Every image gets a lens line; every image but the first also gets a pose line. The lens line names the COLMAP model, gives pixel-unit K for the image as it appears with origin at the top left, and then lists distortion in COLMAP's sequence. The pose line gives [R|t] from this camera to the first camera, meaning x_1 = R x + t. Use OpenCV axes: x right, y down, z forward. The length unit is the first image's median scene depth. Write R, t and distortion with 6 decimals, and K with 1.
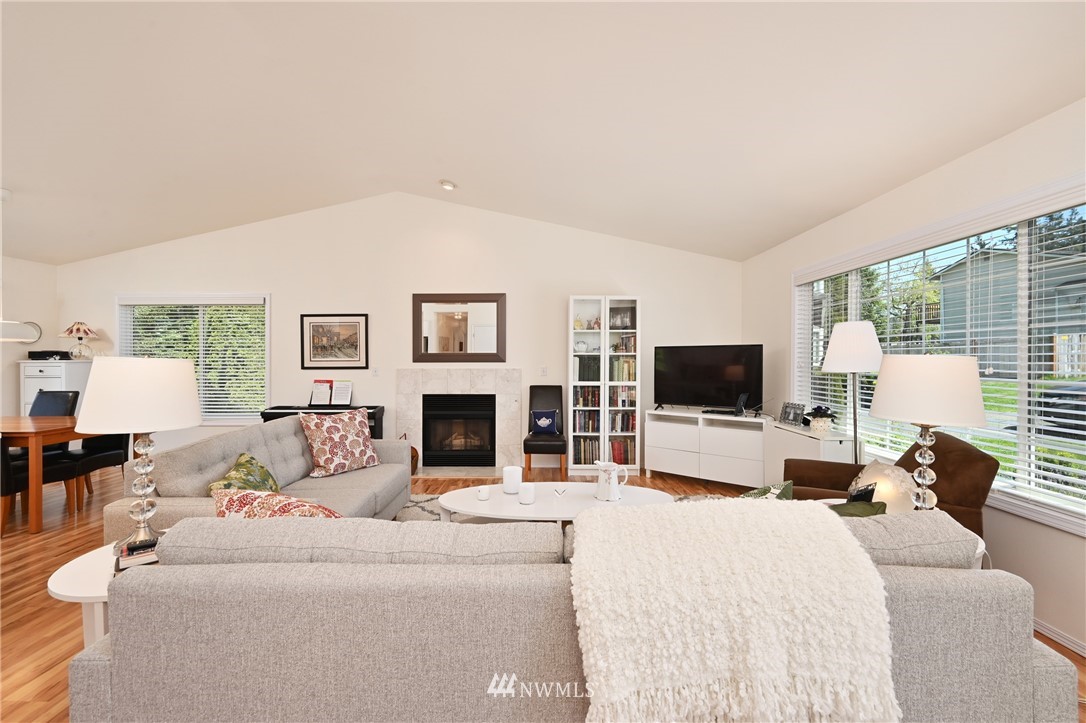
lens RADIAL K [[435.7, 0, 537.7], [0, 435.7, 356.5], [0, 0, 1]] dist [-0.000041, -0.000339]
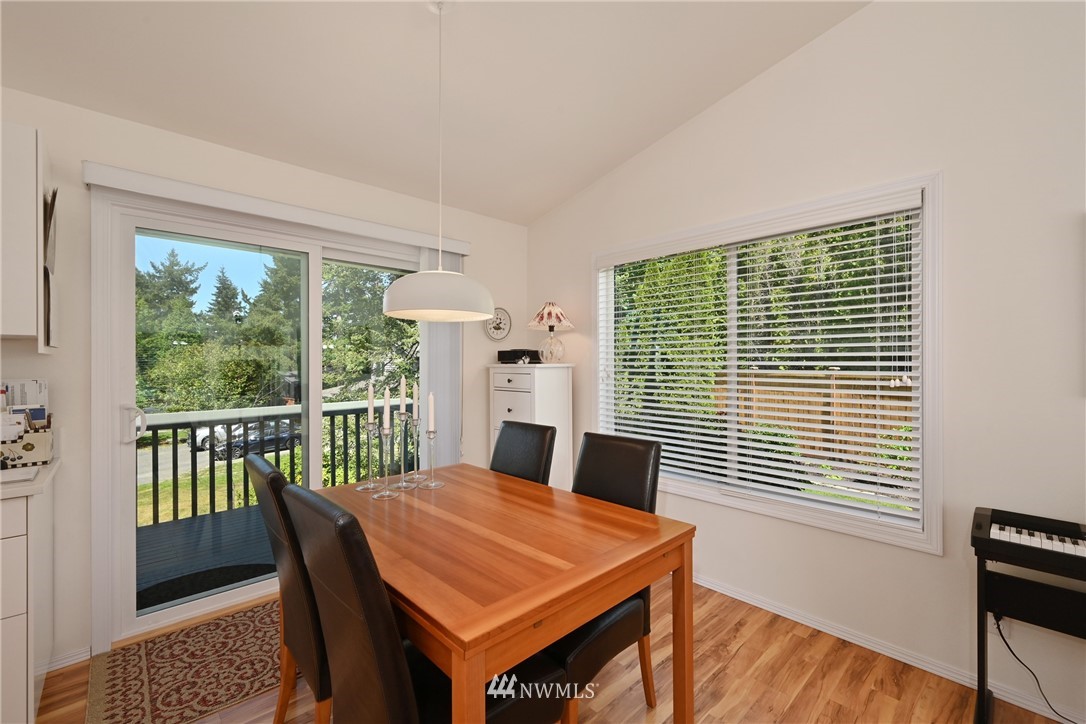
lens RADIAL K [[453.0, 0, 540.8], [0, 453.0, 367.2], [0, 0, 1]] dist [0.000684, 0.000080]
pose [[0.698800, 0.007222, -0.715280, -0.615322], [0.003731, 0.999899, 0.013741, 0.003999], [0.715307, -0.012271, 0.698703, 0.552317]]
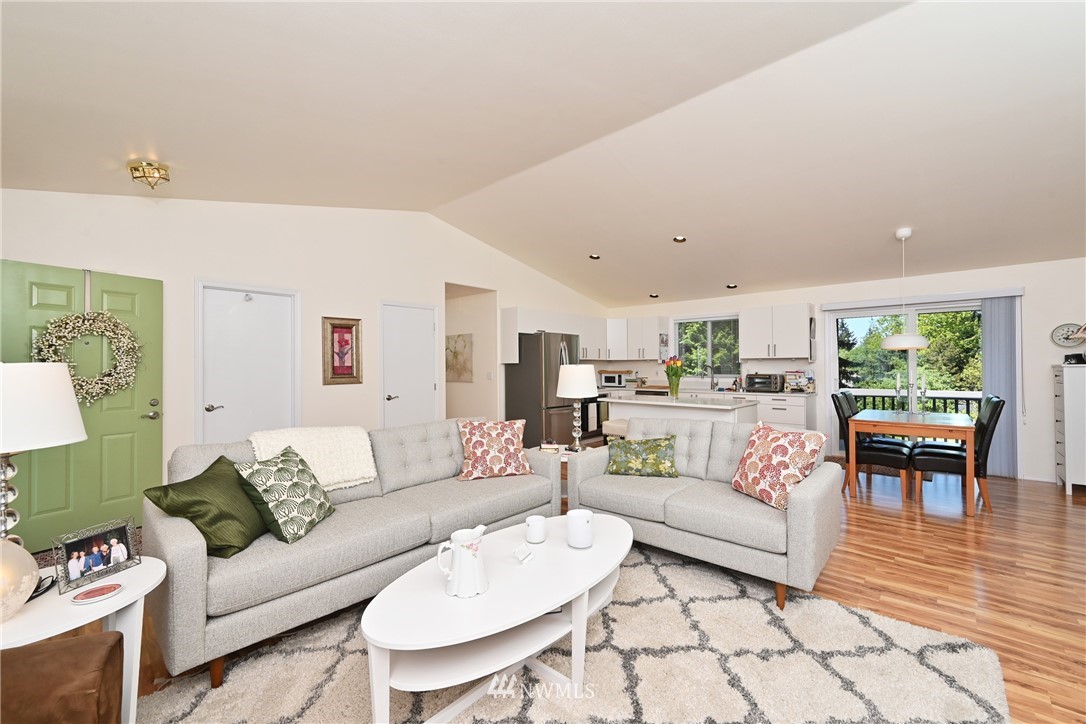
lens RADIAL K [[432.8, 0, 539.1], [0, 432.8, 358.4], [0, 0, 1]] dist [-0.018801, -0.000192]
pose [[-0.673997, -0.007258, -0.738698, 0.283065], [0.009231, 0.999791, -0.018246, 0.001766], [0.738676, -0.019117, -0.673789, 0.773862]]
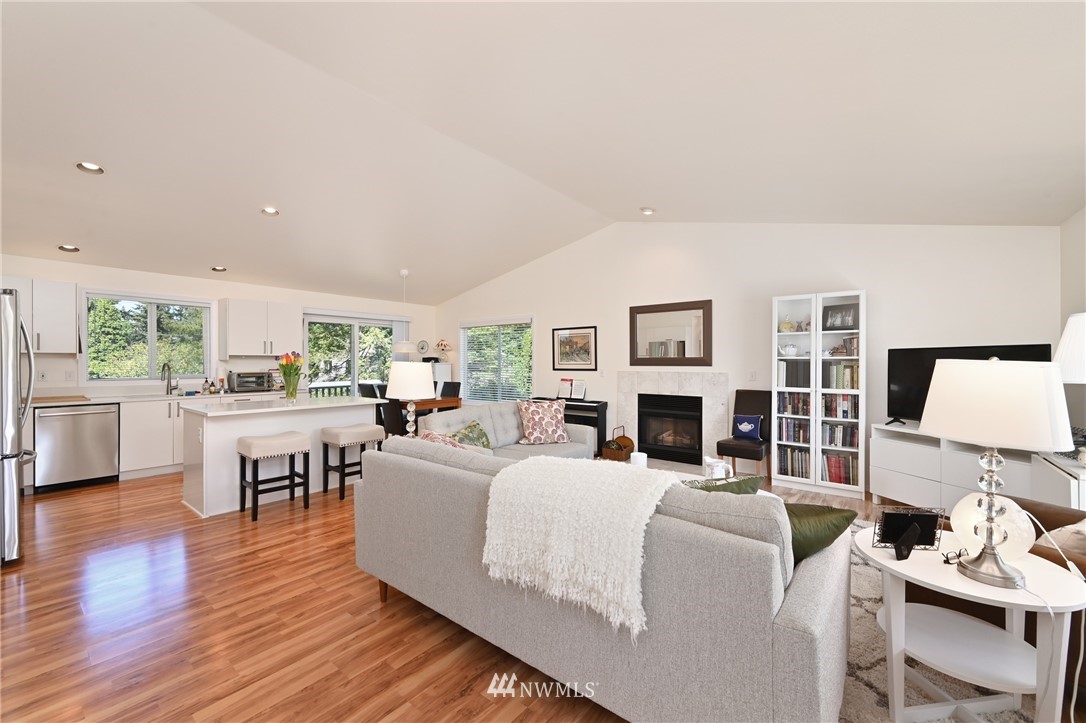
lens RADIAL K [[431.5, 0, 539.6], [0, 431.5, 360.4], [0, 0, 1]] dist [0.001239, -0.000142]
pose [[0.788263, -0.000272, -0.615339, 0.244061], [0.001534, 0.999998, 0.001522, -0.002974], [0.615337, -0.002143, 0.788261, -0.060384]]
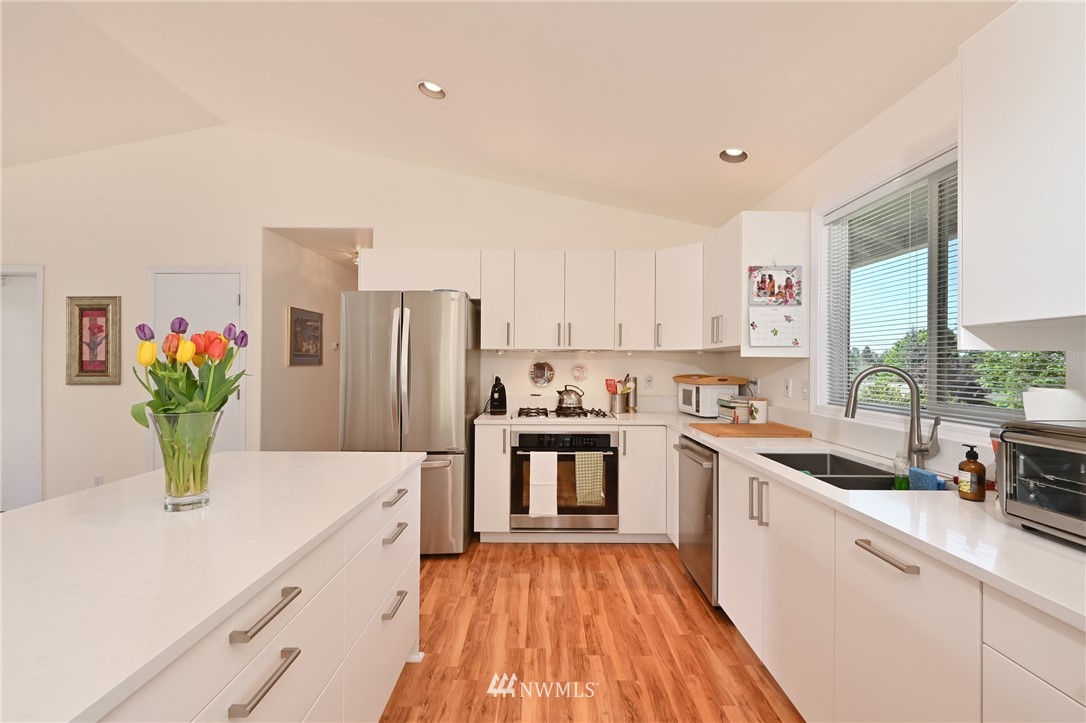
lens RADIAL K [[458.1, 0, 544.7], [0, 458.1, 356.5], [0, 0, 1]] dist [-0.003086, -0.000517]
pose [[-0.999788, -0.001523, -0.020555, -0.883558], [-0.001119, 0.999806, -0.019651, 0.004336], [0.020581, -0.019624, -0.999596, 0.579534]]
